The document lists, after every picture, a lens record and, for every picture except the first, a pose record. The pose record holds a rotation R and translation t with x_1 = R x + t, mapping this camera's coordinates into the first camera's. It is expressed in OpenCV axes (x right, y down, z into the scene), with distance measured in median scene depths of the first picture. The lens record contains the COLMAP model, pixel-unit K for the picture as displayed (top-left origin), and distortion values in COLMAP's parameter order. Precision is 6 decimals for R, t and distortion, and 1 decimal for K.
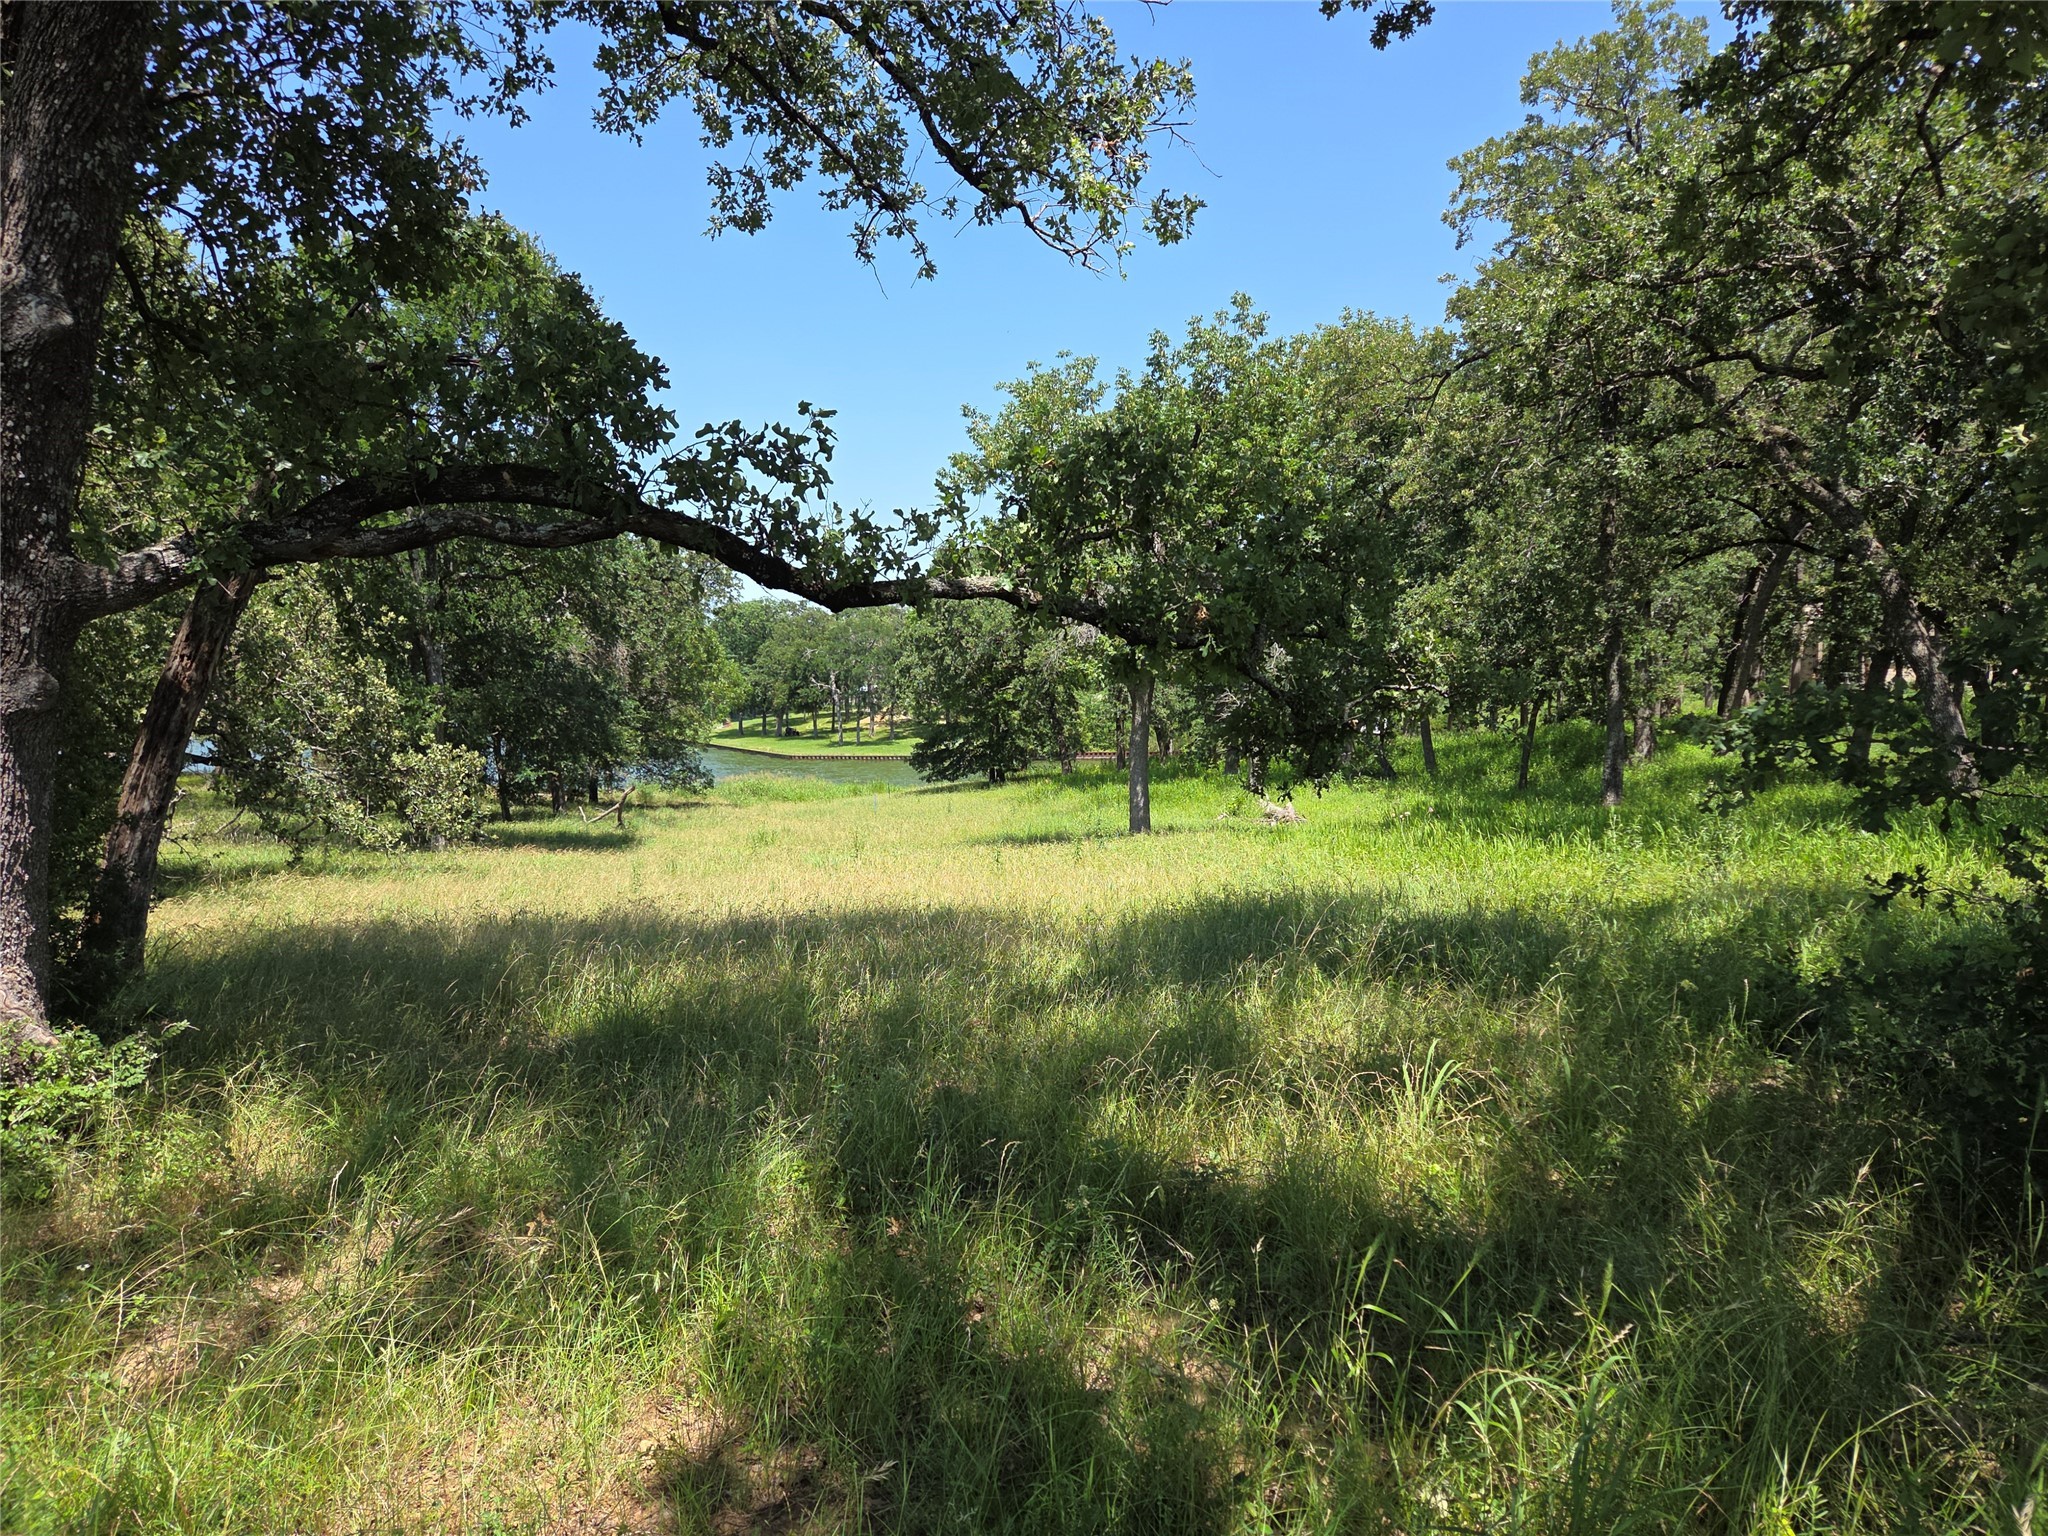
lens RADIAL K [[1395.3, 0, 1028.6], [0, 1395.3, 773.4], [0, 0, 1]] dist [0.072971, -0.059356]
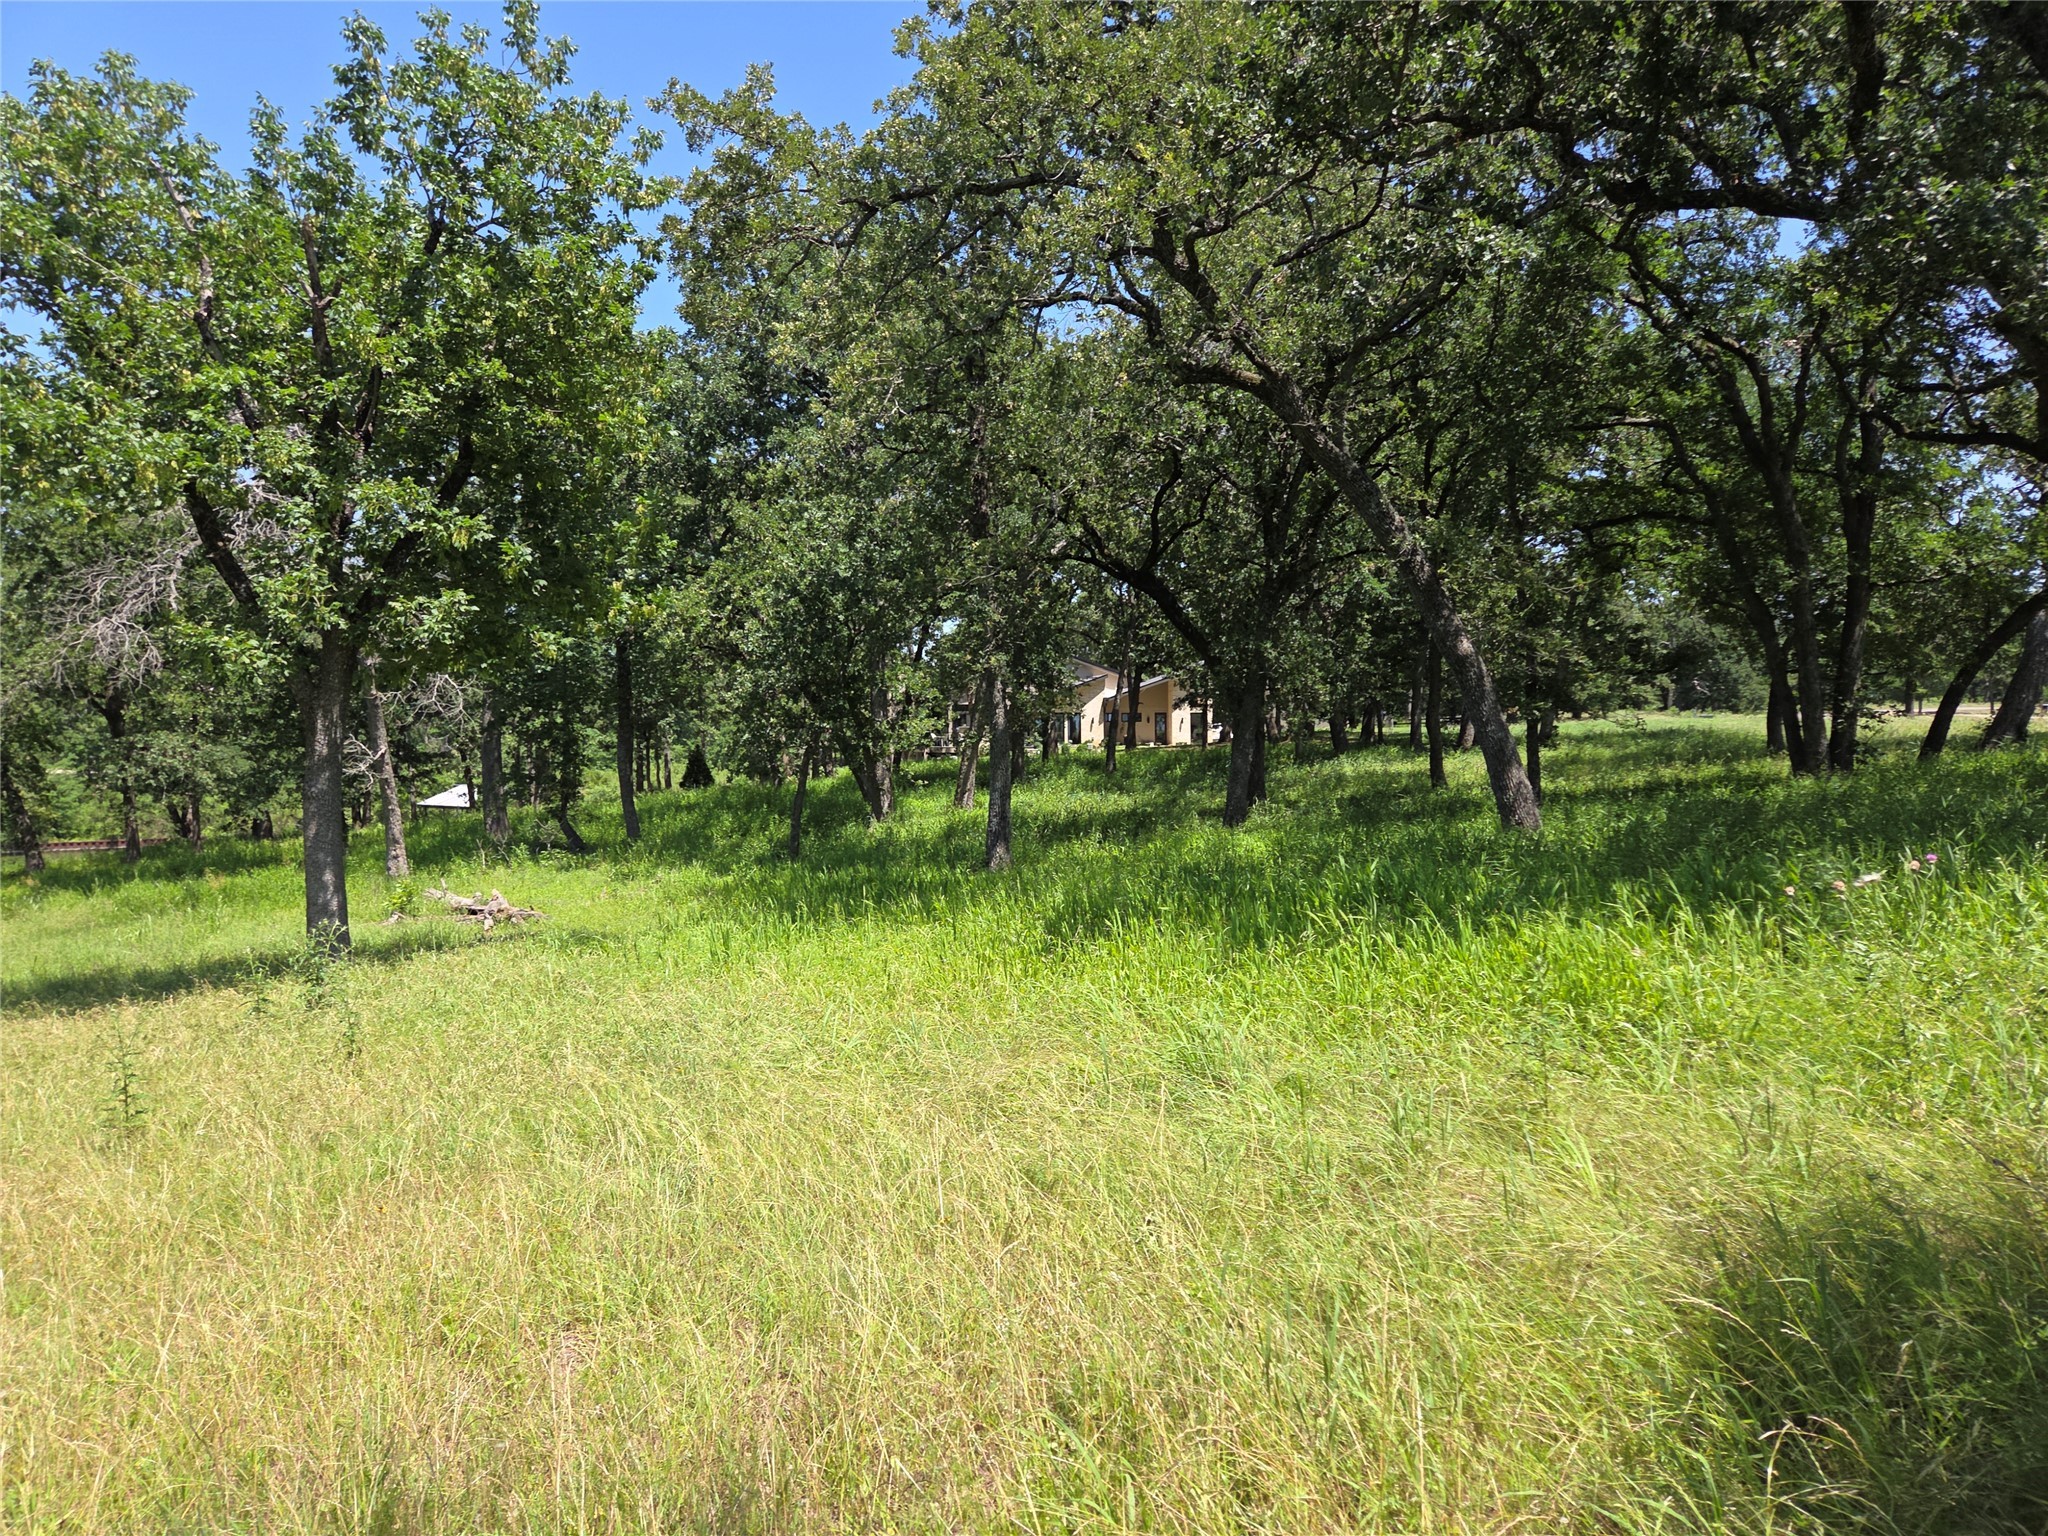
lens RADIAL K [[1395.3, 0, 1032.4], [0, 1395.3, 820.6], [0, 0, 1]] dist [0.072971, -0.059356]
pose [[0.786746, -0.032526, 0.616419, -0.014937], [0.045418, 0.998954, -0.005257, 0.001122], [-0.615604, 0.032133, 0.787401, 0.125119]]
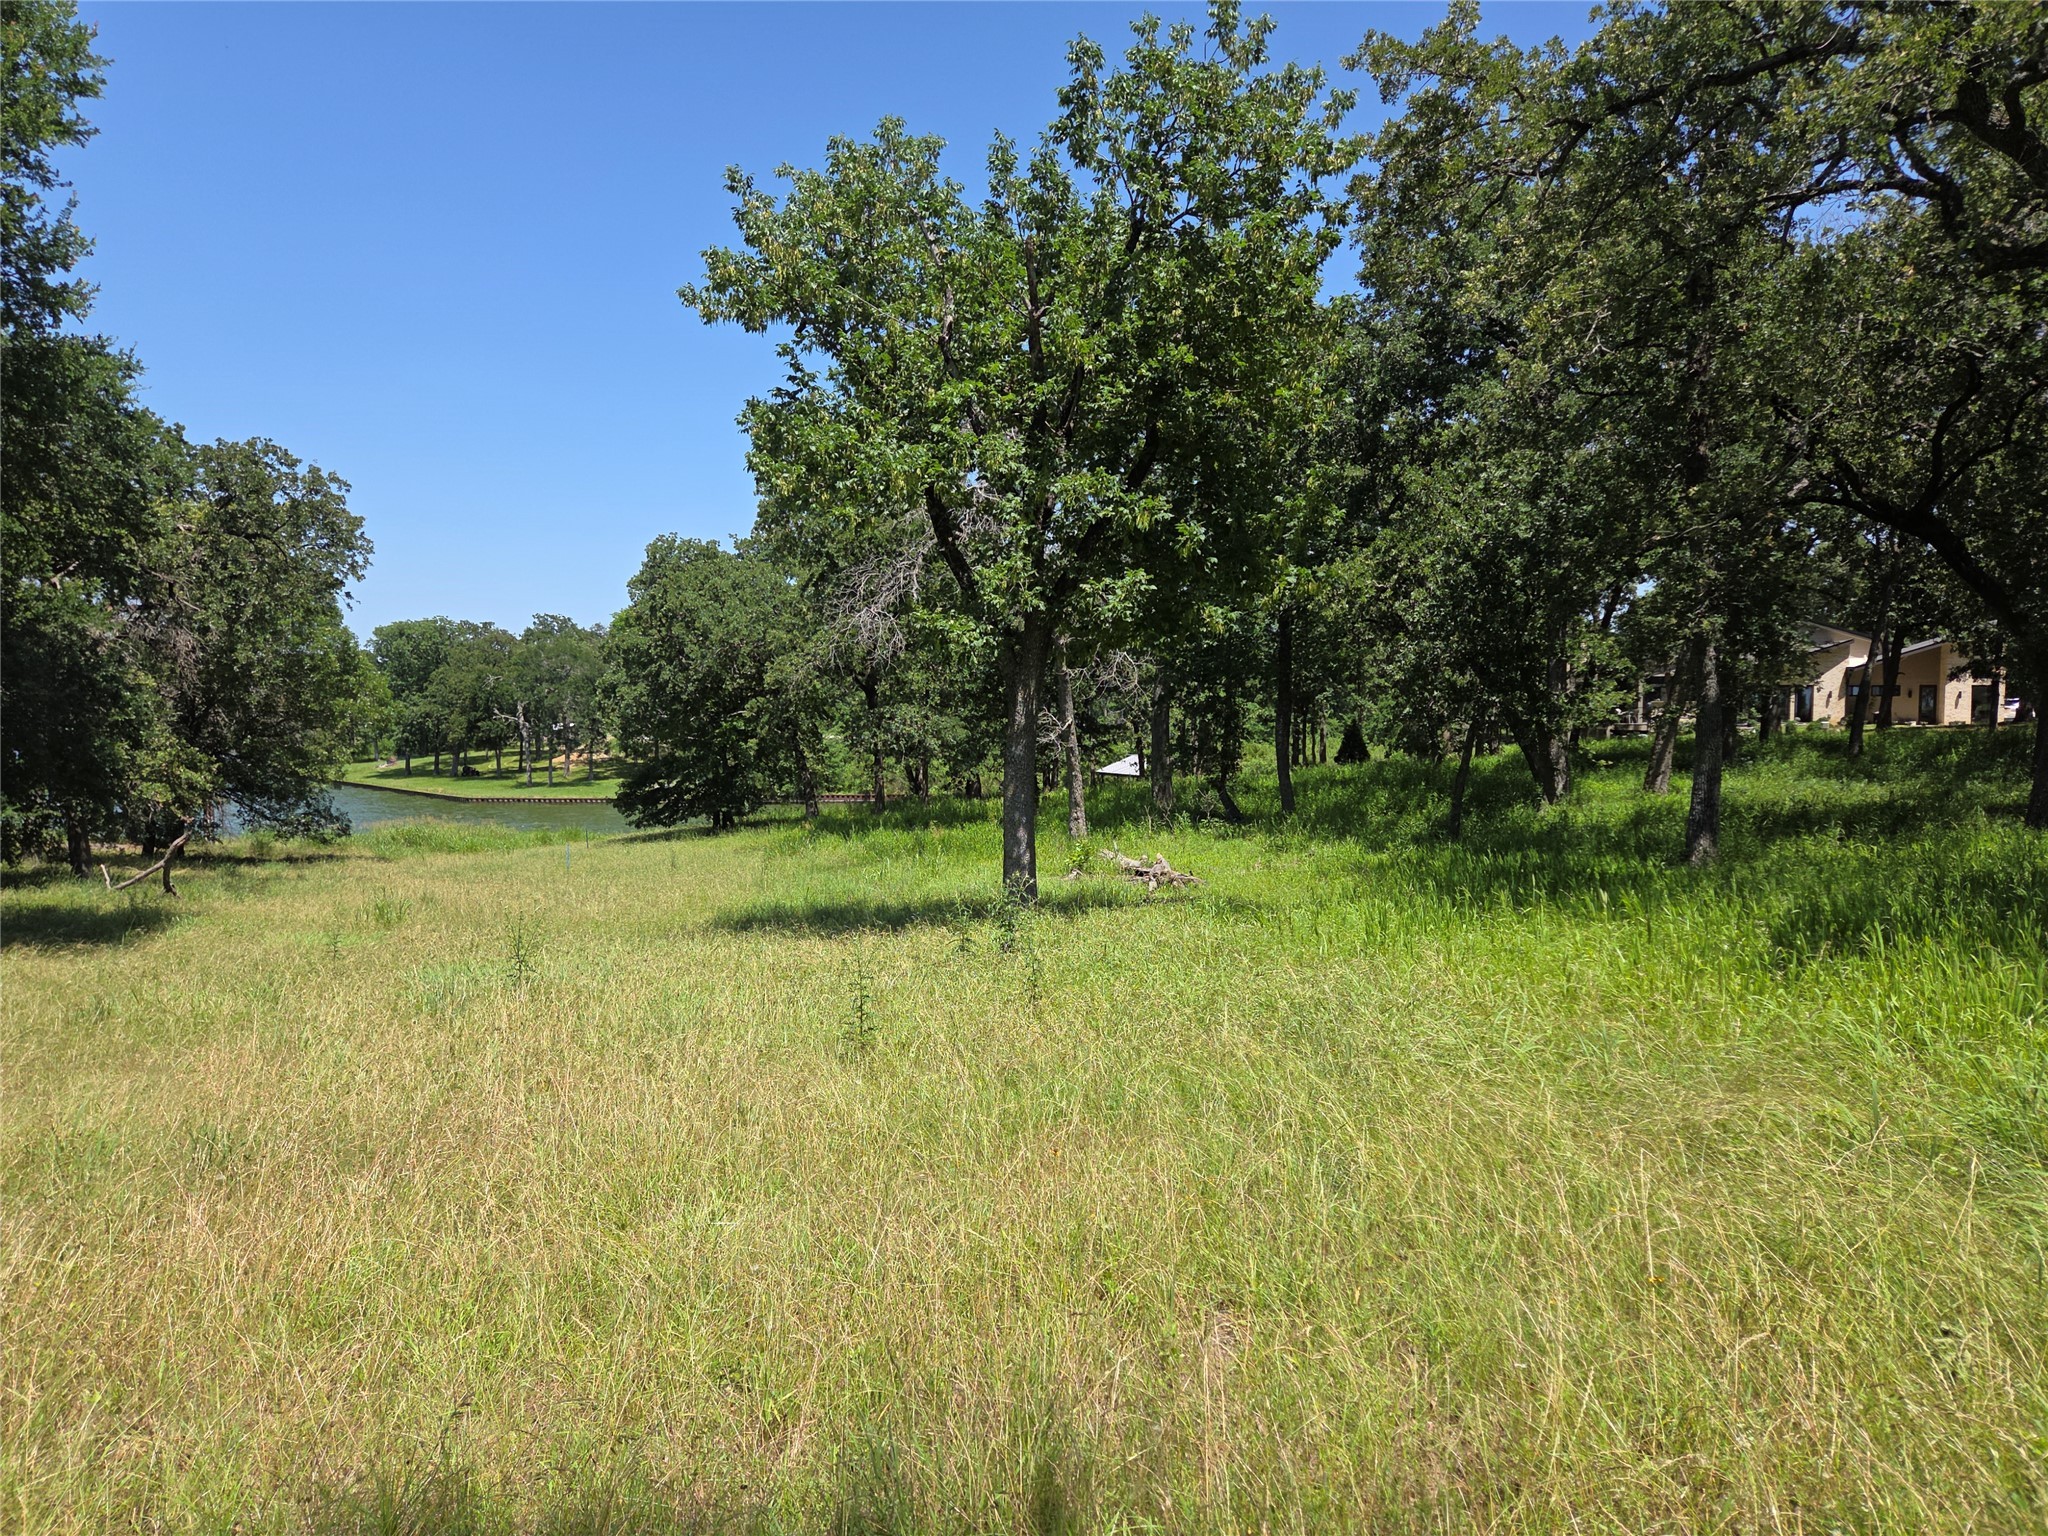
lens RADIAL K [[1395.3, 0, 1015.5], [0, 1395.3, 775.1], [0, 0, 1]] dist [0.072971, -0.059356]
pose [[0.980689, 0.005522, 0.195494, -0.013592], [0.000686, 0.999498, -0.031677, 0.001294], [-0.195571, 0.031199, 0.980193, 0.130810]]
